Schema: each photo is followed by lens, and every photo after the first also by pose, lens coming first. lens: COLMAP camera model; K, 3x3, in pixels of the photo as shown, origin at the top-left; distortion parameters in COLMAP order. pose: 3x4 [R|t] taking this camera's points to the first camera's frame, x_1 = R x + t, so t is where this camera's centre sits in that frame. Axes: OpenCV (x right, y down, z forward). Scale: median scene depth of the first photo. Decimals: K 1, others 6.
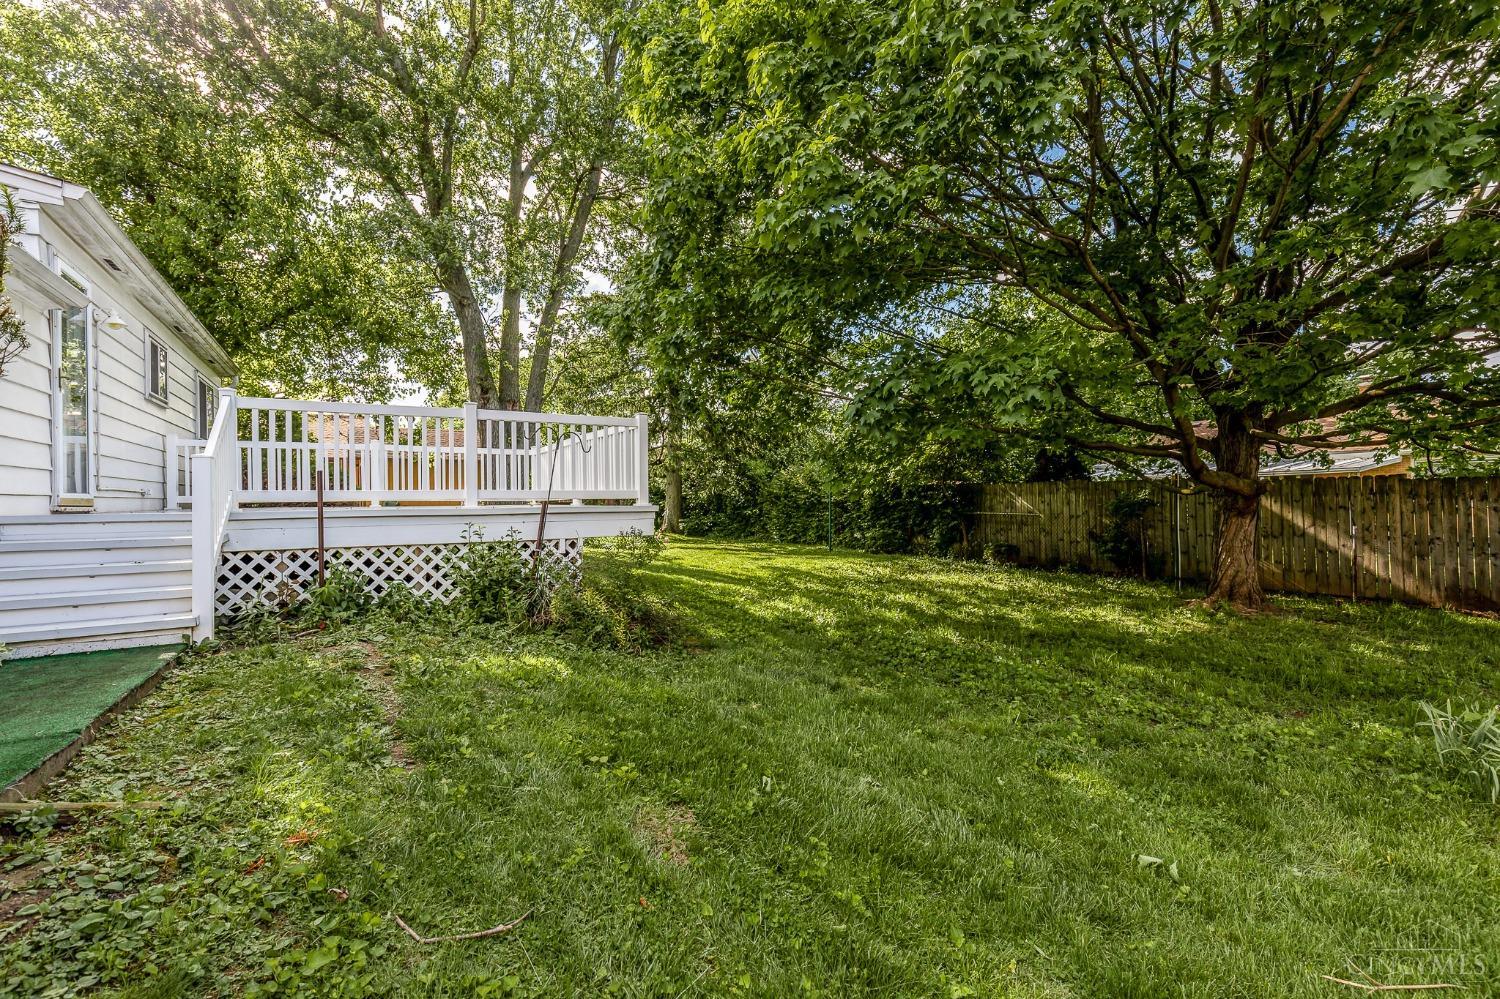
lens RADIAL K [[685.7, 0, 753.5], [0, 685.7, 498.9], [0, 0, 1]] dist [0.000829, 0.000032]
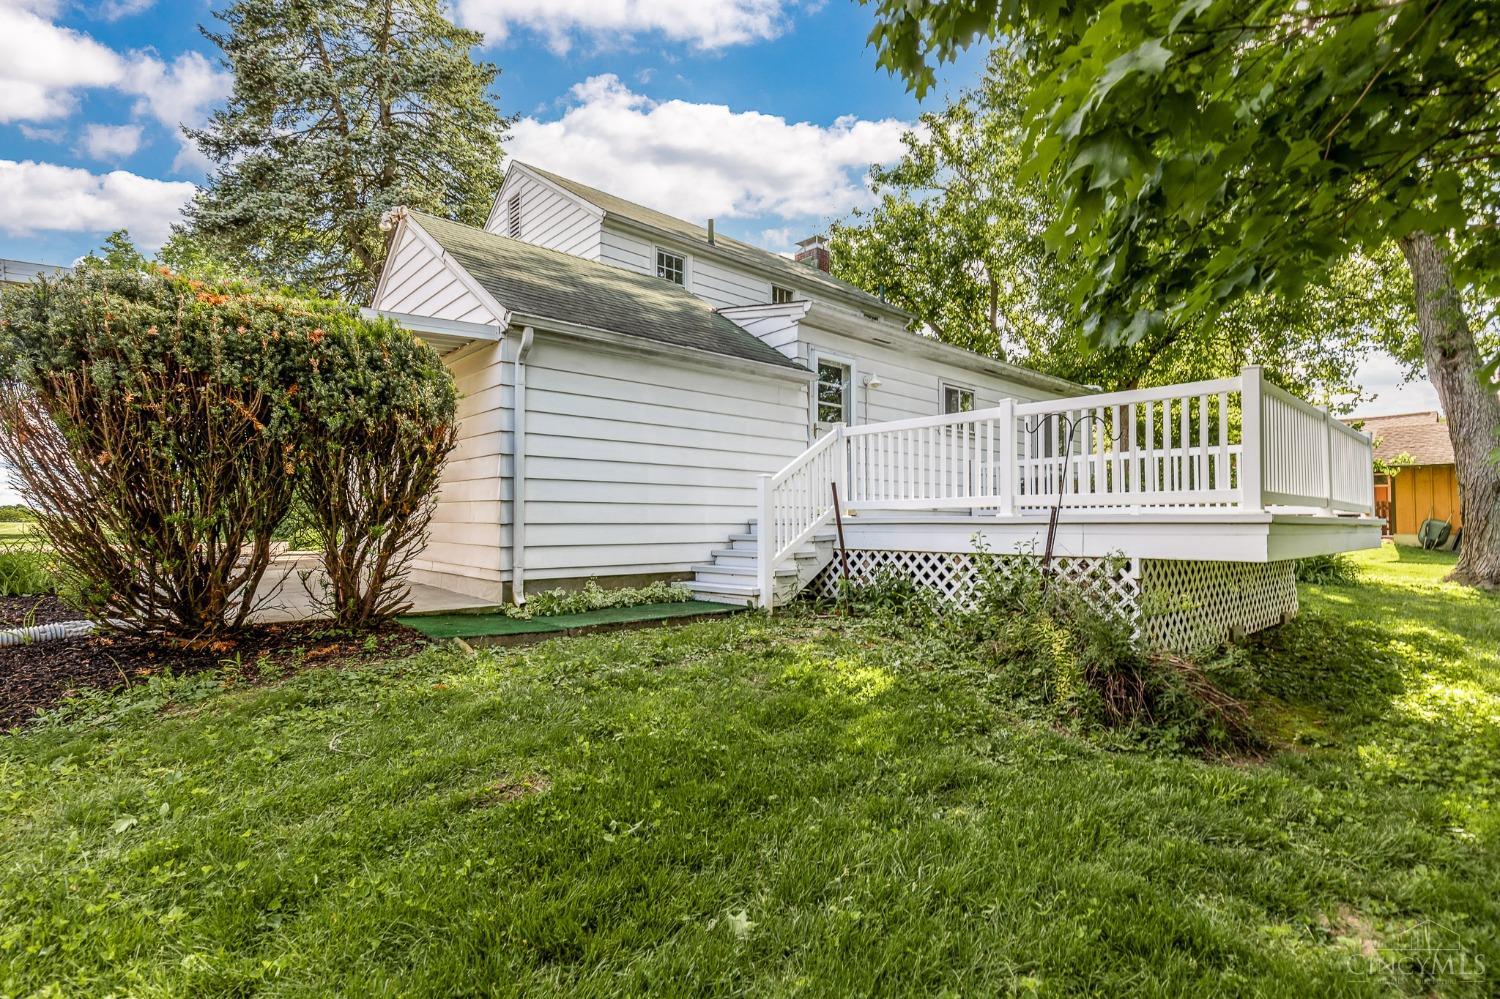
lens RADIAL K [[685.7, 0, 754.0], [0, 685.7, 504.7], [0, 0, 1]] dist [0.000829, 0.000032]
pose [[0.224185, -0.014126, -0.974444, 0.397344], [0.003775, 0.999900, -0.013626, 0.009373], [0.974539, -0.000624, 0.224216, 0.478260]]
